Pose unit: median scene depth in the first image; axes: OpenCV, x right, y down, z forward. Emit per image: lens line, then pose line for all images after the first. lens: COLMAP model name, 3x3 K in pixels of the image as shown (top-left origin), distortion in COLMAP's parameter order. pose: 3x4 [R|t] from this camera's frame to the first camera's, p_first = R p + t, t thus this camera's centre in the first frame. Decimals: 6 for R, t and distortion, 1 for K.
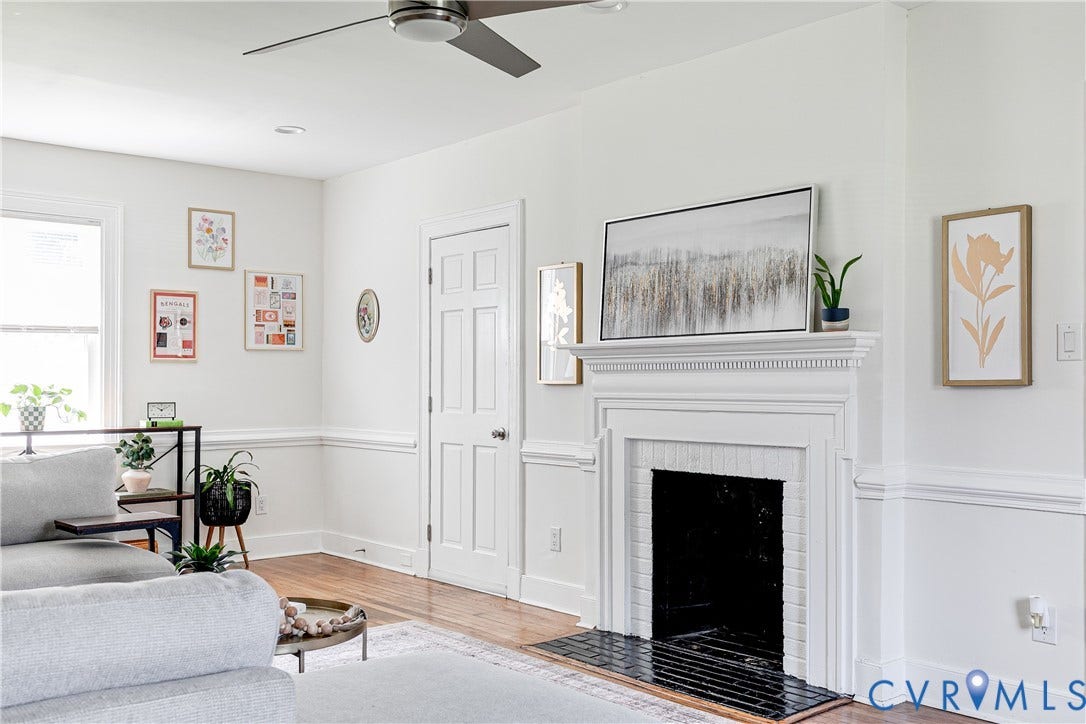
lens RADIAL K [[1055.4, 0, 562.4], [0, 1055.4, 371.6], [0, 0, 1]] dist [-0.004562, -0.001327]
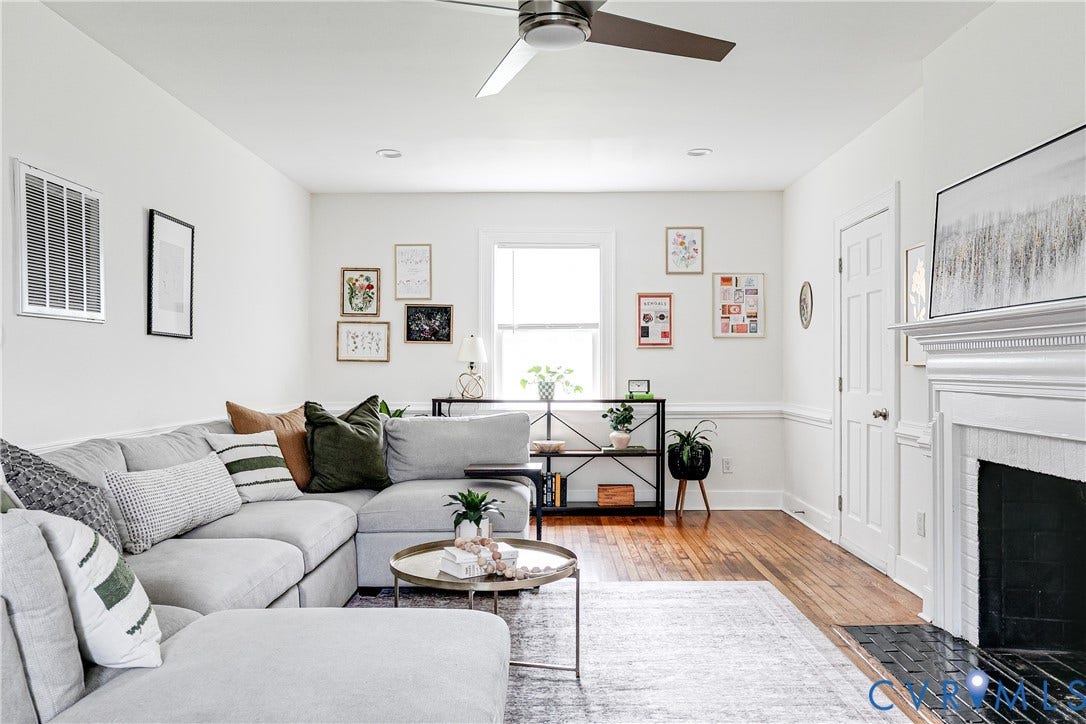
lens RADIAL K [[820.3, 0, 543.0], [0, 820.3, 362.0], [0, 0, 1]] dist [-0.002327, -0.001648]
pose [[0.754202, -0.003763, -0.656631, 0.191777], [0.007762, 0.999965, 0.003185, 0.003059], [0.656596, -0.007499, 0.754205, 0.163847]]
